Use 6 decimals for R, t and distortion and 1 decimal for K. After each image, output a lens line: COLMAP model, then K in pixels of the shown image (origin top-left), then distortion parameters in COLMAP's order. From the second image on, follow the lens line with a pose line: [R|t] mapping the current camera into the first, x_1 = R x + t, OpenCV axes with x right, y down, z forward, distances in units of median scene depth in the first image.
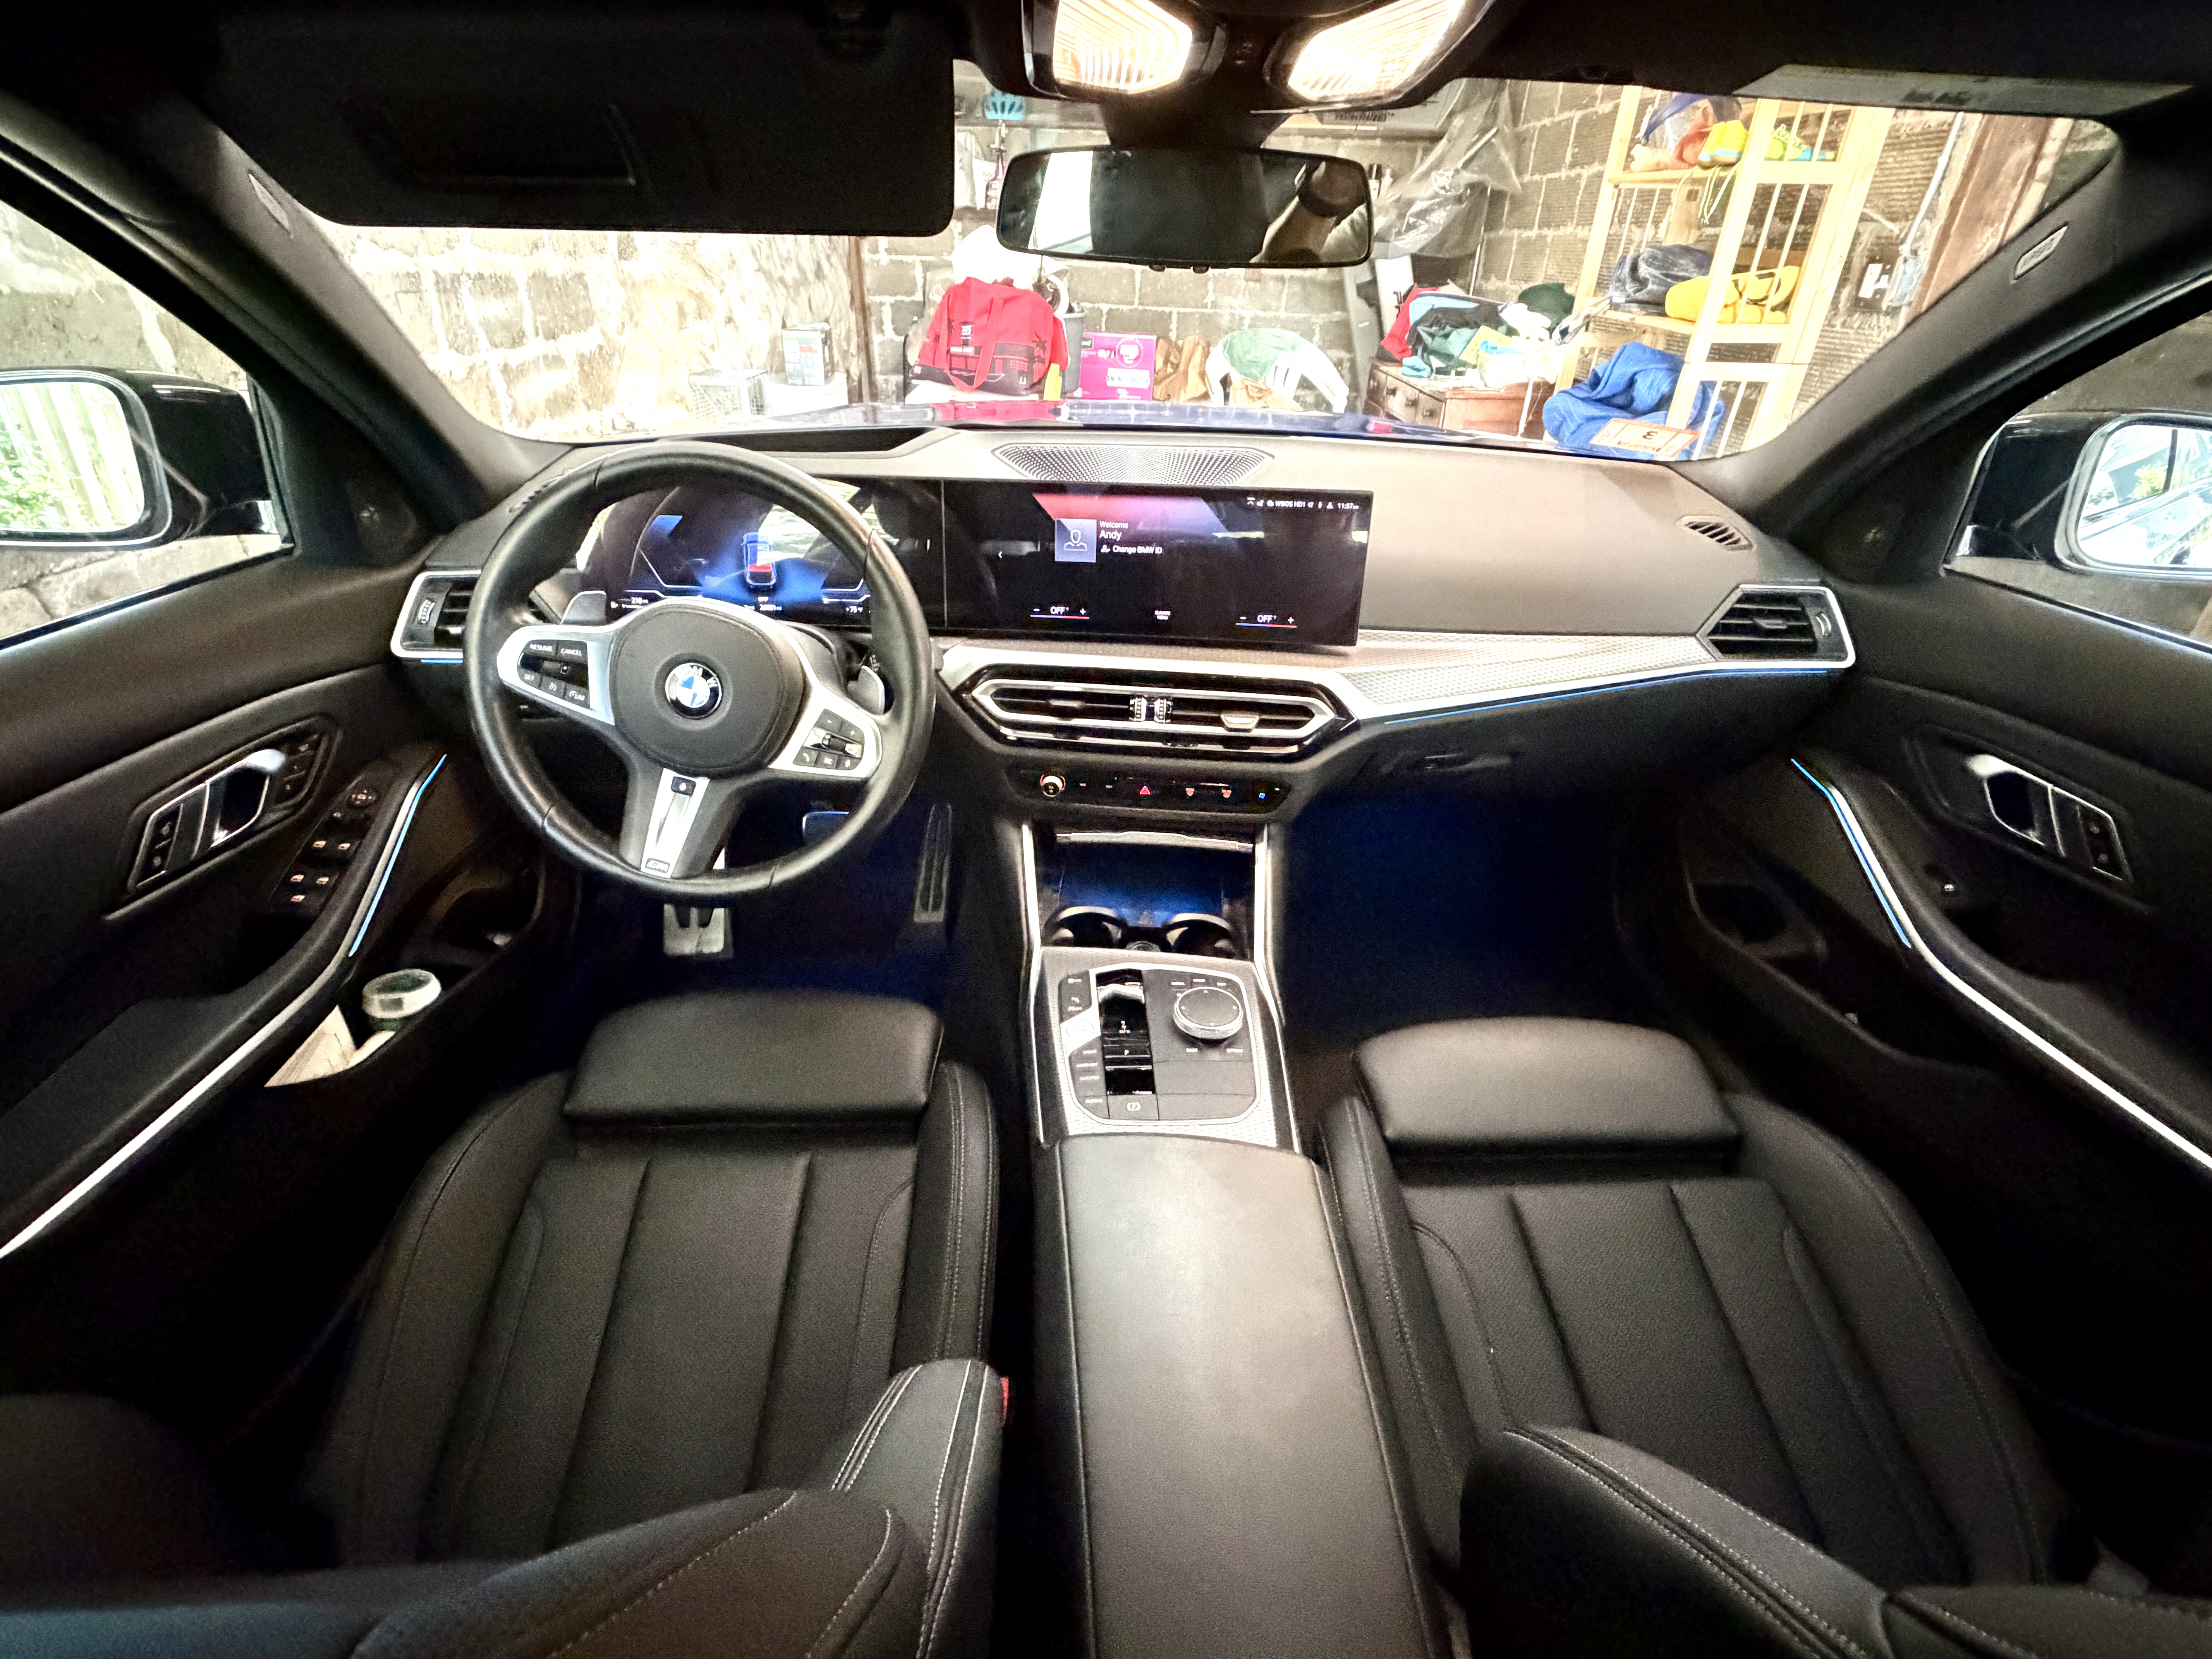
lens RADIAL K [[1027.2, 0, 1108.5], [0, 1027.2, 833.8], [0, 0, 1]] dist [0.003350, -0.001013]
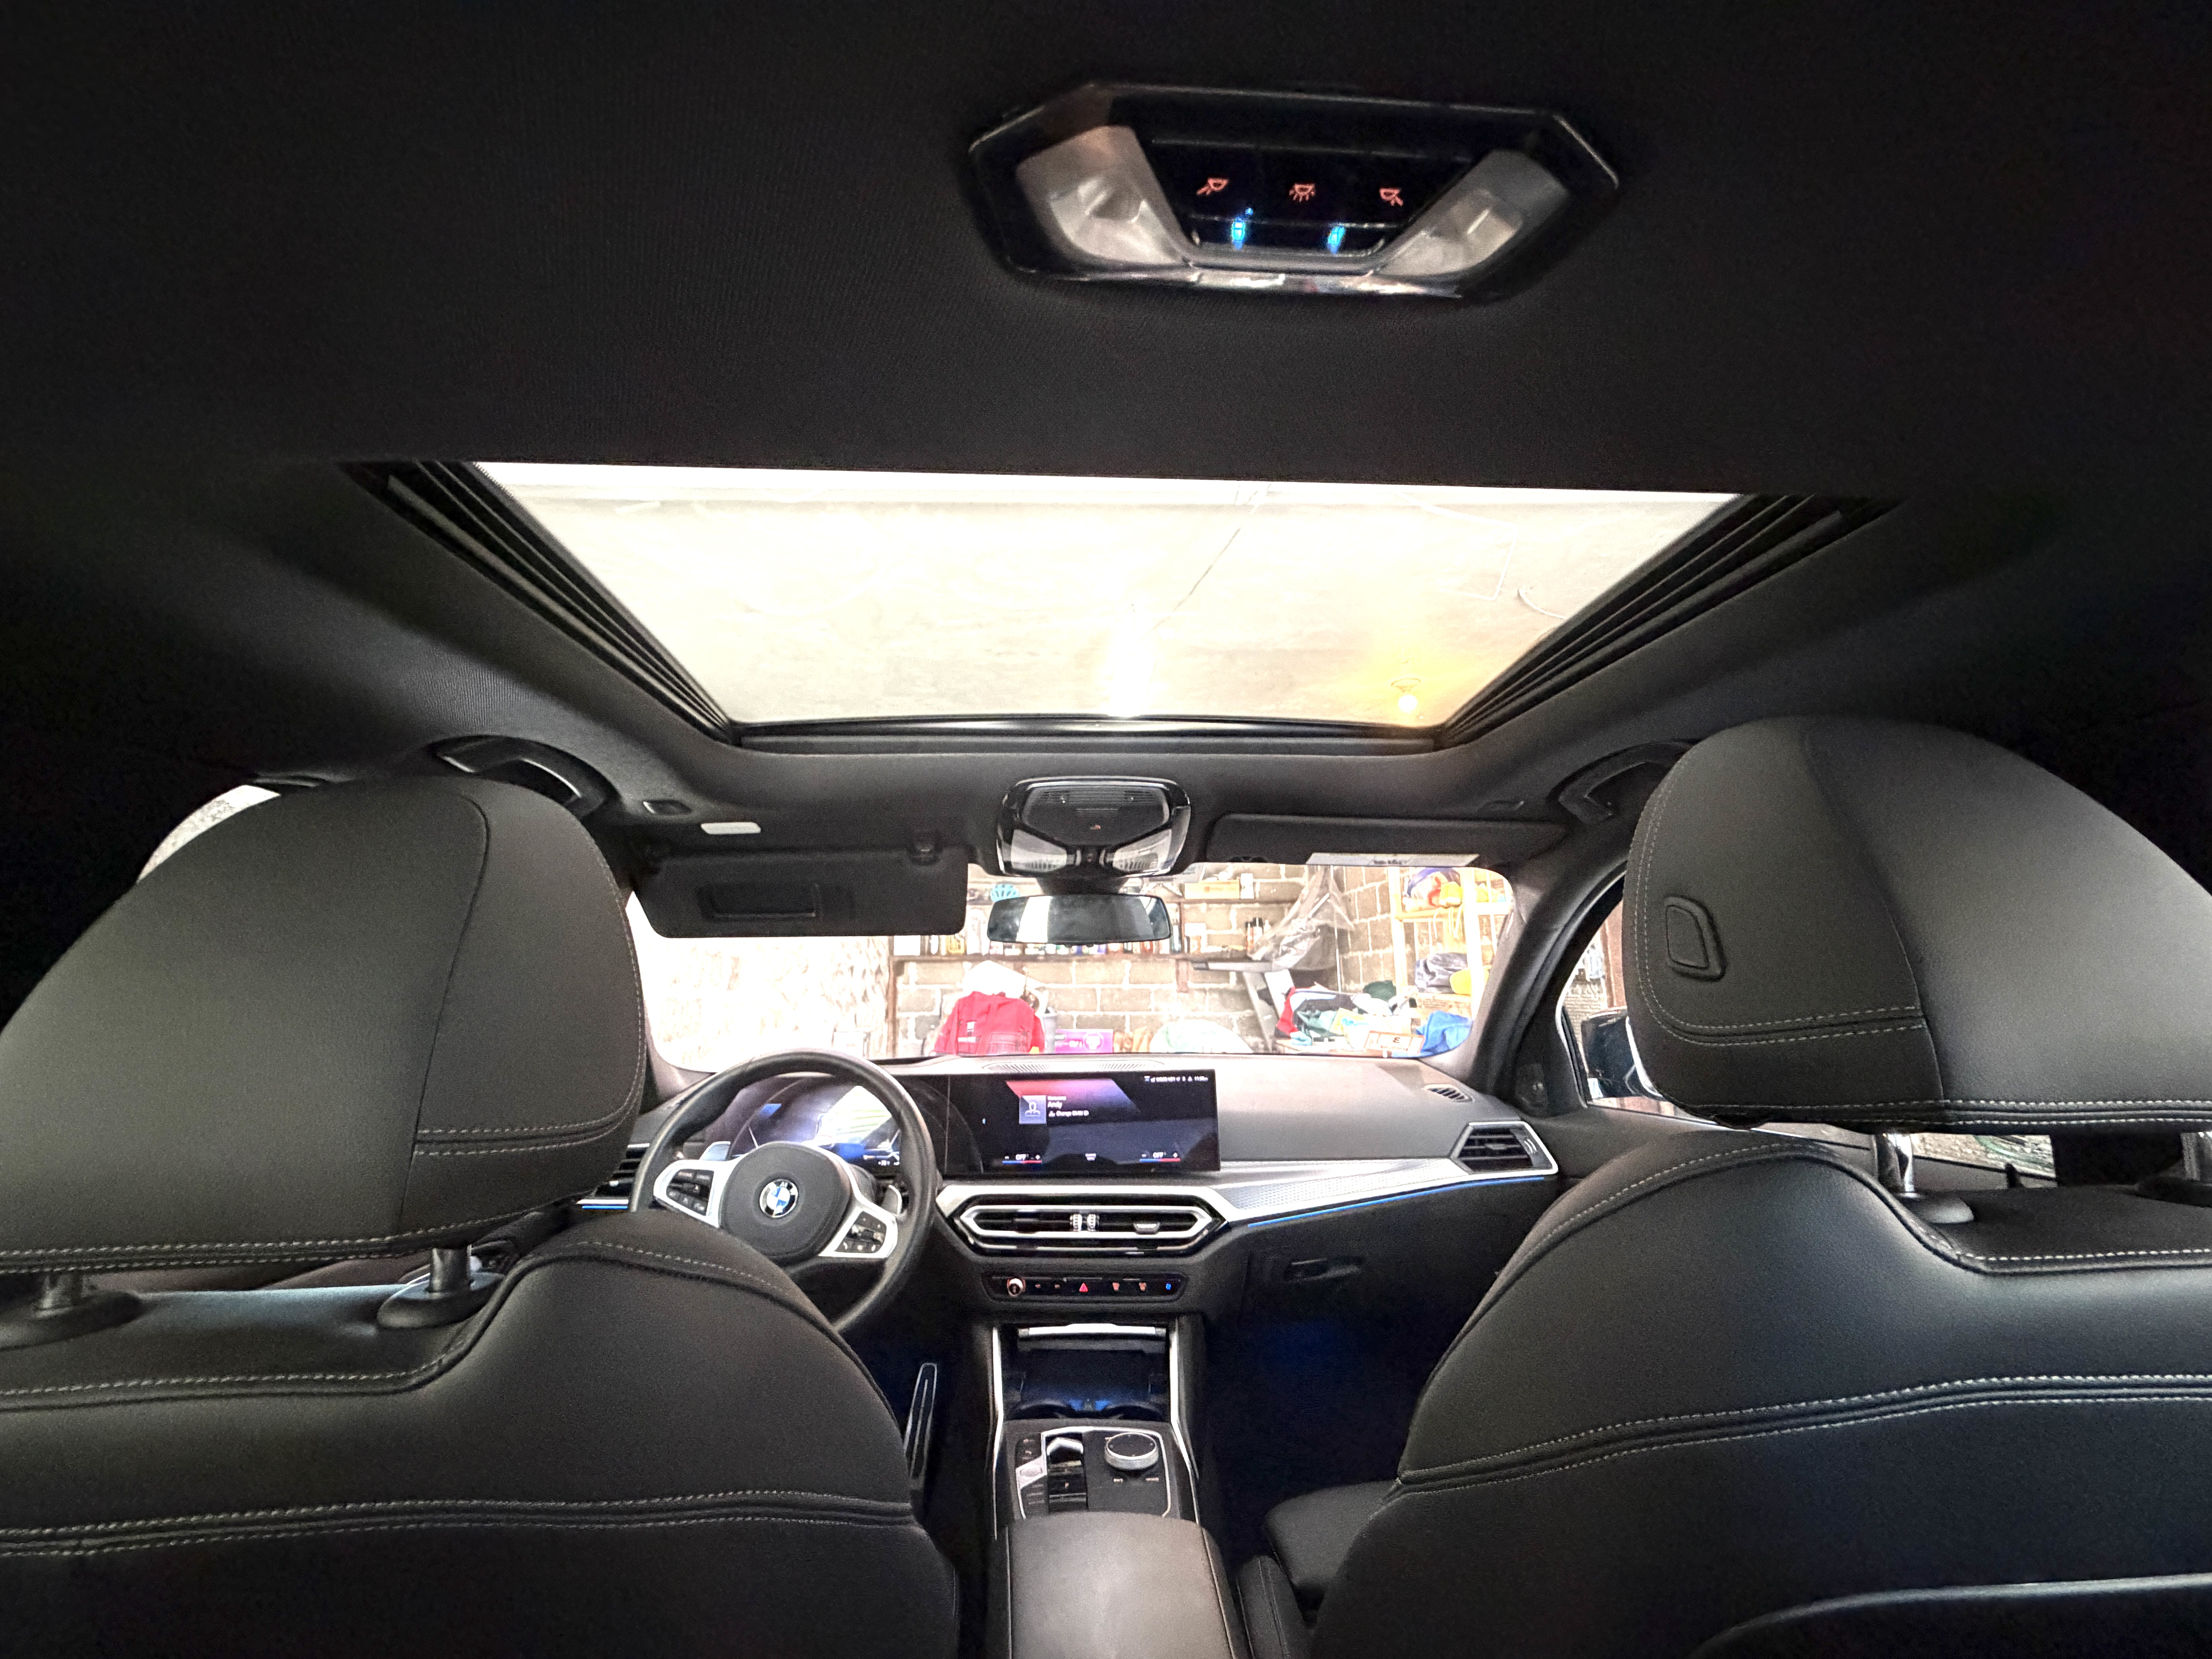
lens RADIAL K [[881.8, 0, 1104.8], [0, 881.8, 836.4], [0, 0, 1]] dist [-0.001087, 0.000011]
pose [[0.998967, -0.032847, 0.031412, 0.046577], [0.045291, 0.777015, -0.627850, 0.226613], [-0.003785, 0.628624, 0.777700, -0.286792]]
